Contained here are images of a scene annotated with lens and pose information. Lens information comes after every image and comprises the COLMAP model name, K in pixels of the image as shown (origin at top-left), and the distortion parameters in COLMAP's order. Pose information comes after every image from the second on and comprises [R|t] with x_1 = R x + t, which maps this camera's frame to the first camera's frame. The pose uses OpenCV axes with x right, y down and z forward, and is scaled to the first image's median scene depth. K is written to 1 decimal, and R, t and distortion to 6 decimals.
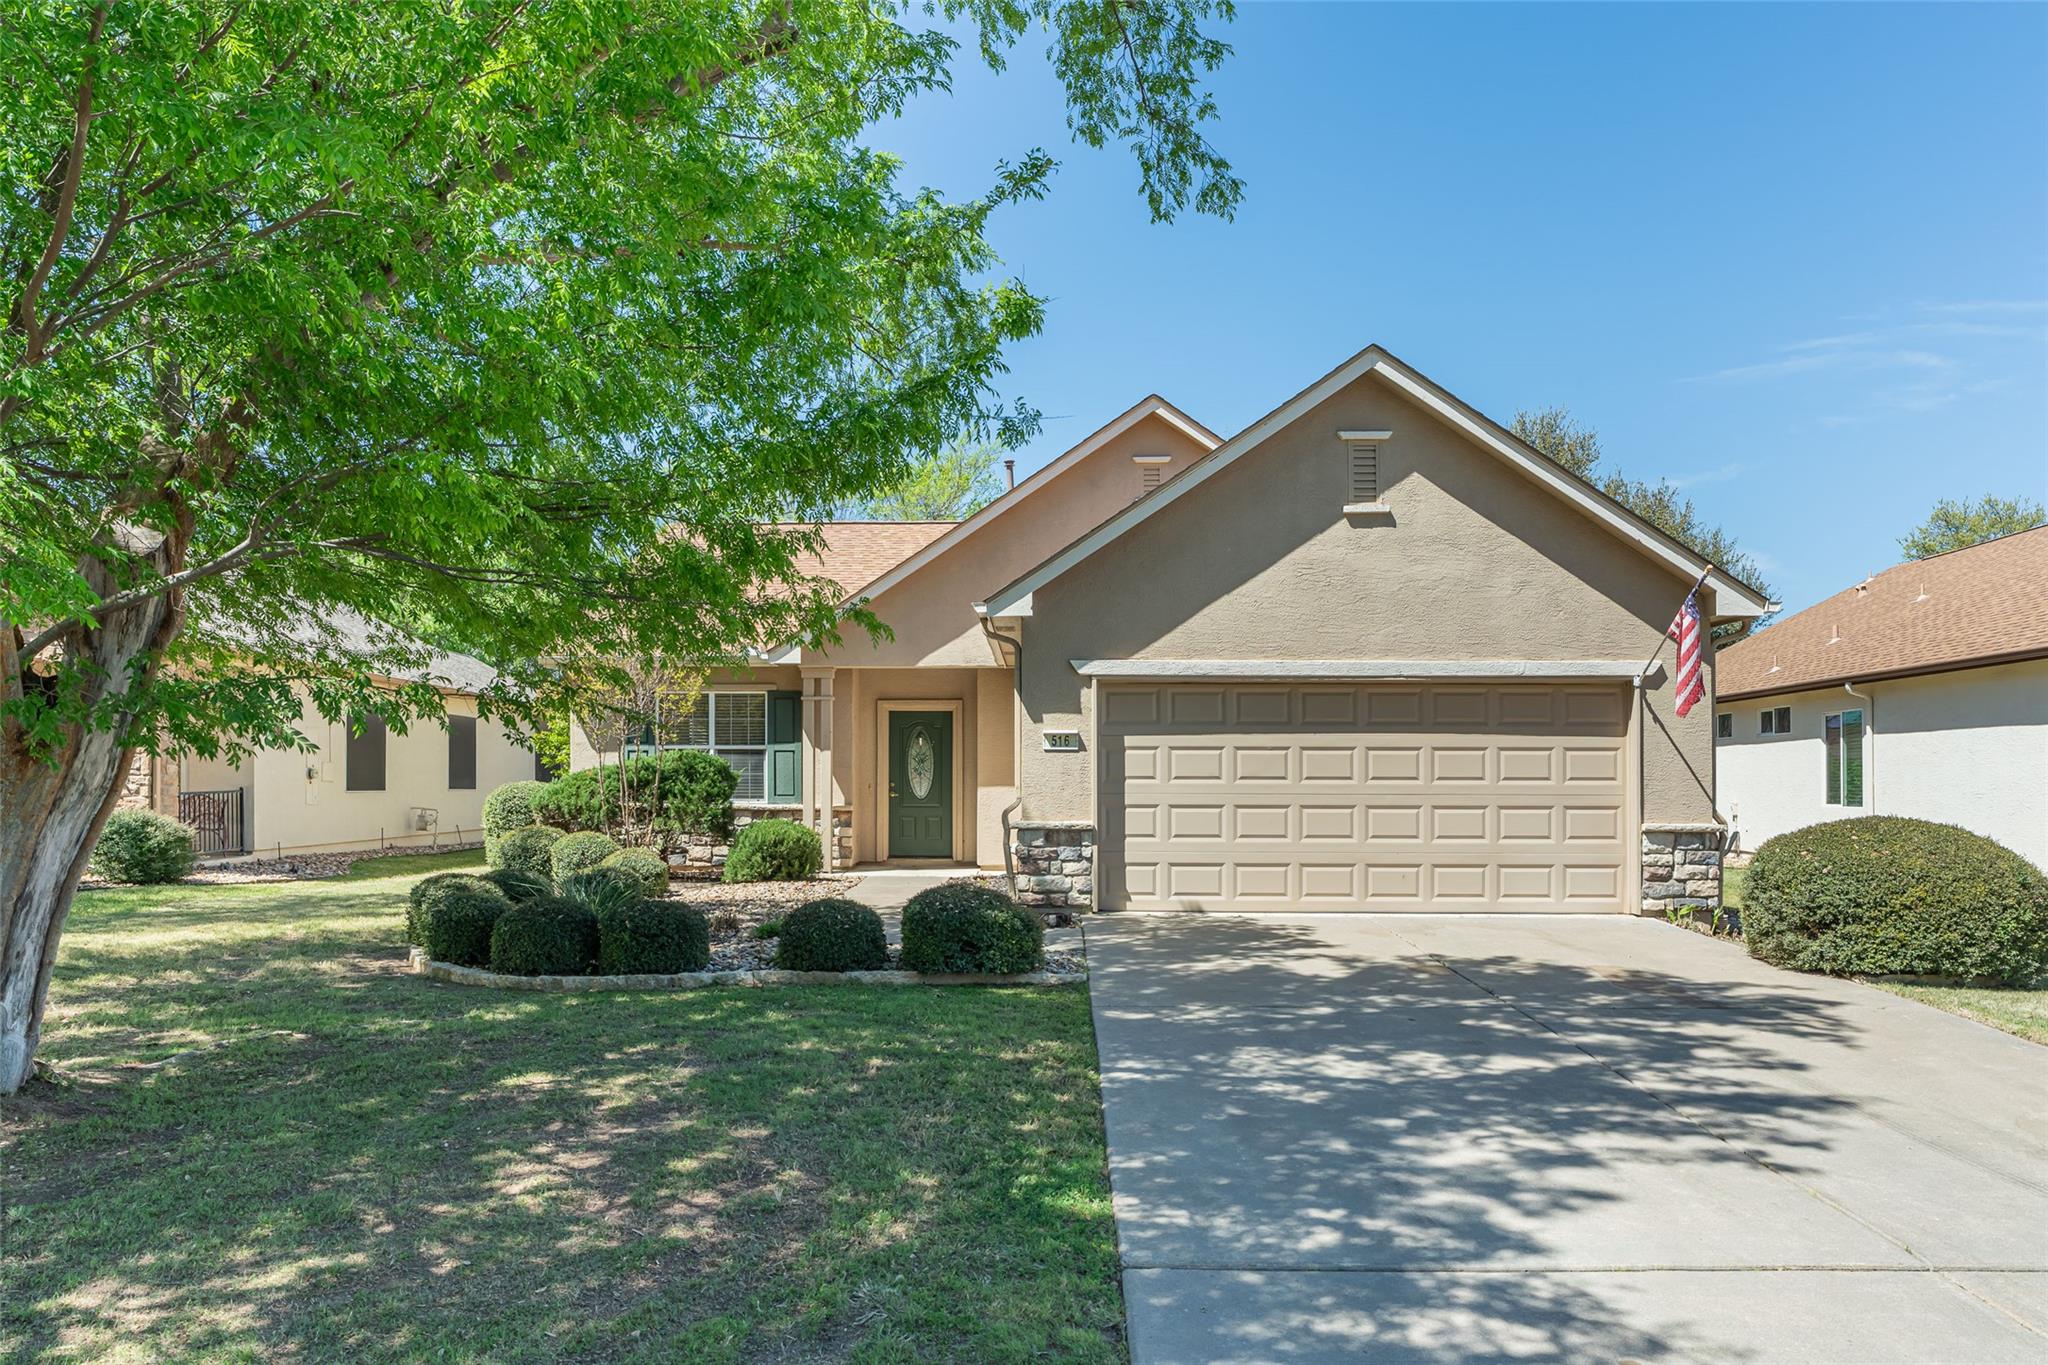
lens RADIAL K [[1206.7, 0, 1009.1], [0, 1206.7, 698.4], [0, 0, 1]] dist [-0.020299, 0.001780]
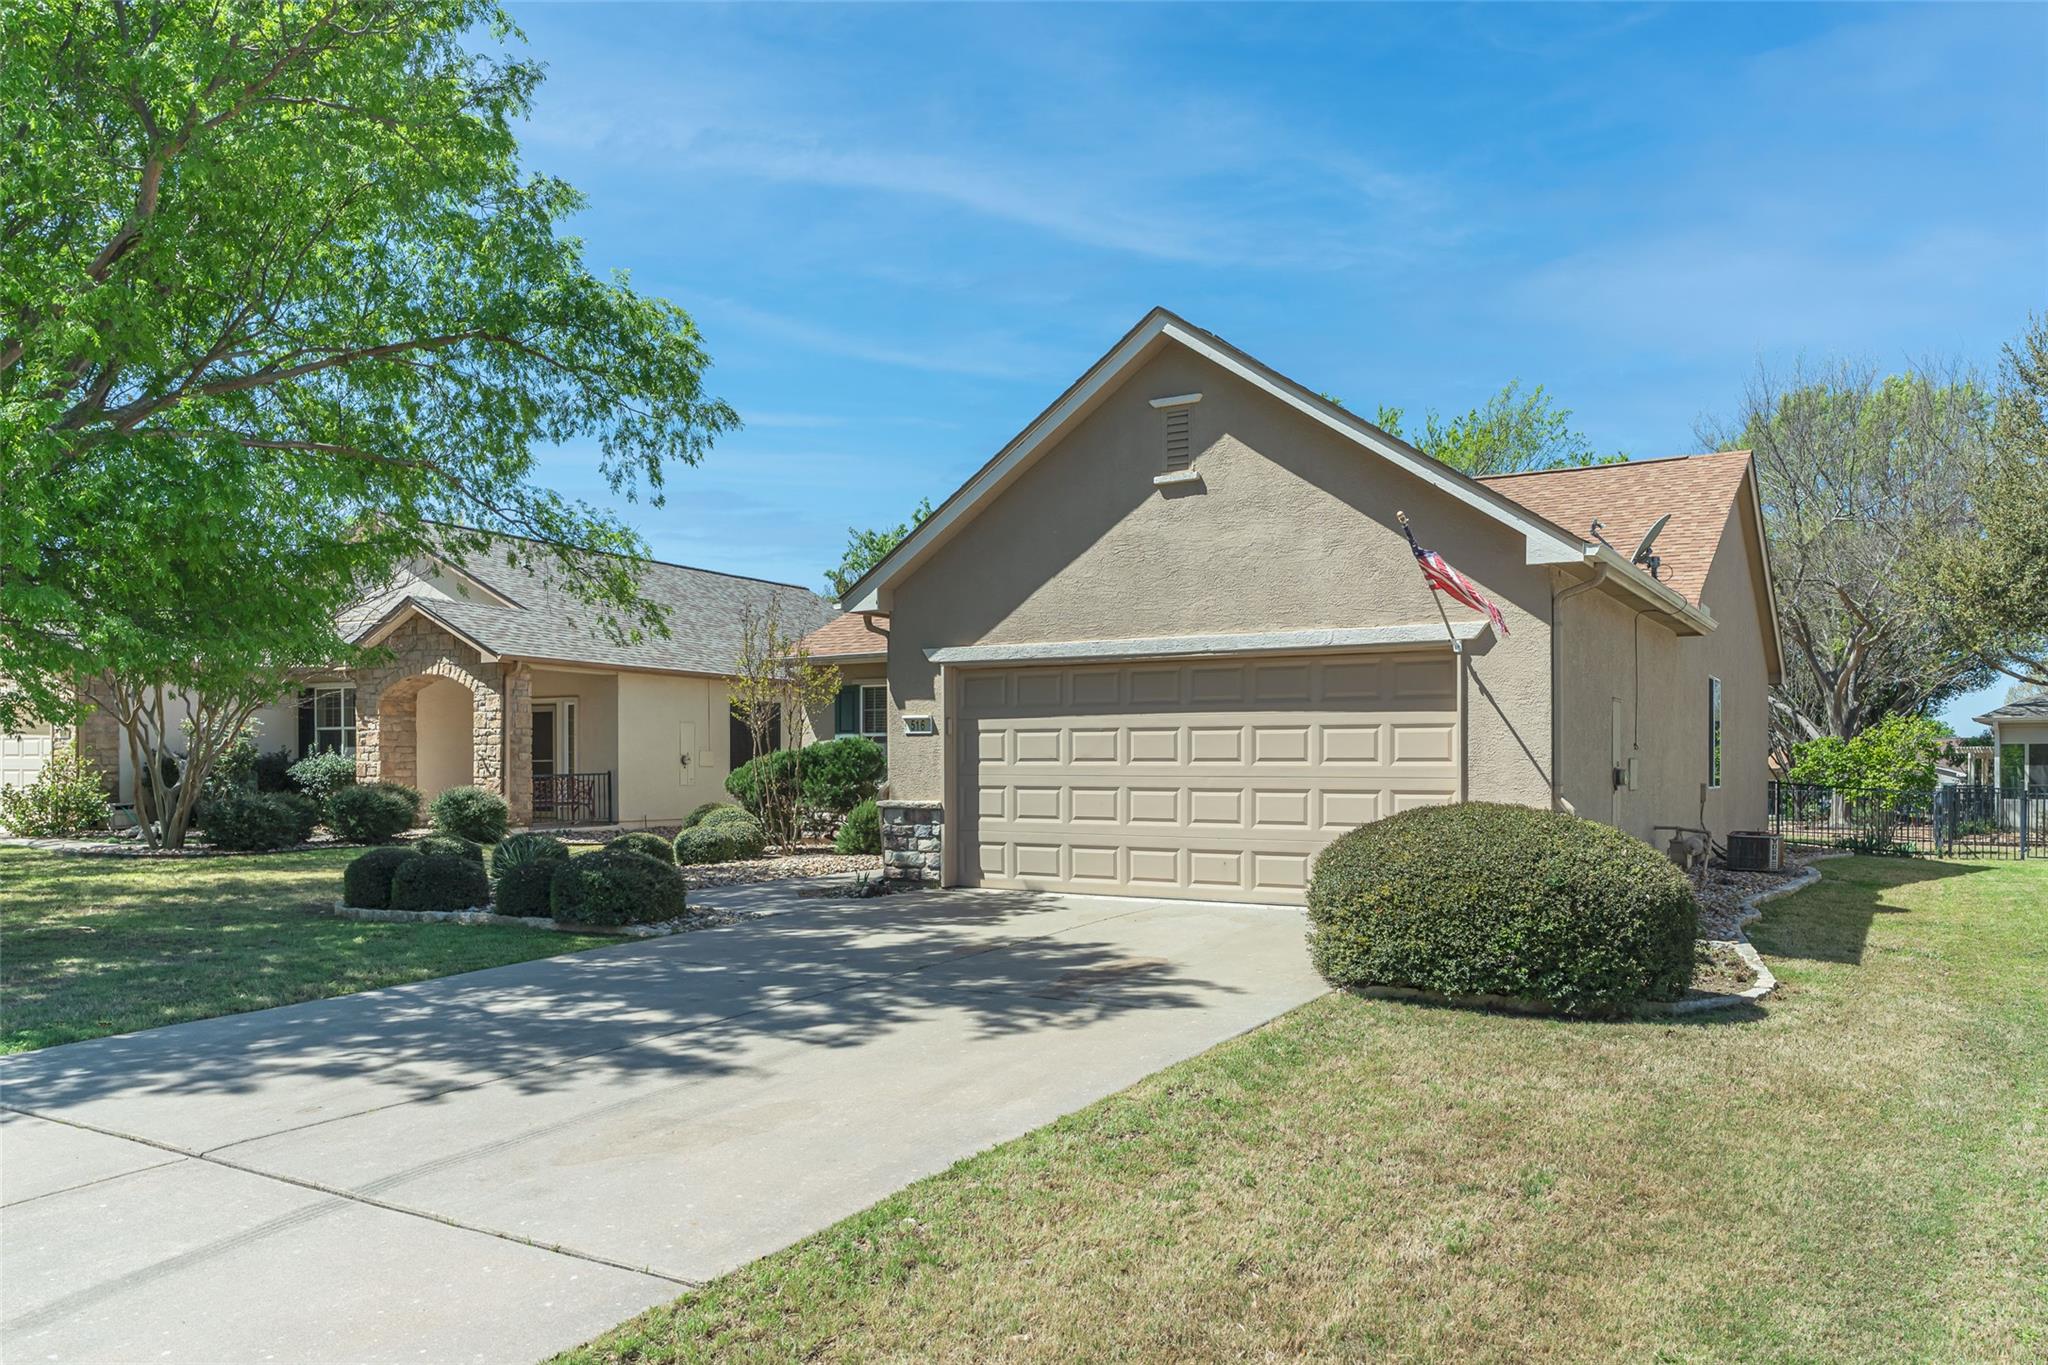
lens RADIAL K [[1206.7, 0, 1006.0], [0, 1206.7, 700.6], [0, 0, 1]] dist [-0.020299, 0.001780]
pose [[0.904955, -0.025445, -0.424746, 0.572175], [0.031747, 0.999466, 0.007765, 0.007632], [0.424322, -0.020511, 0.905279, 0.070998]]
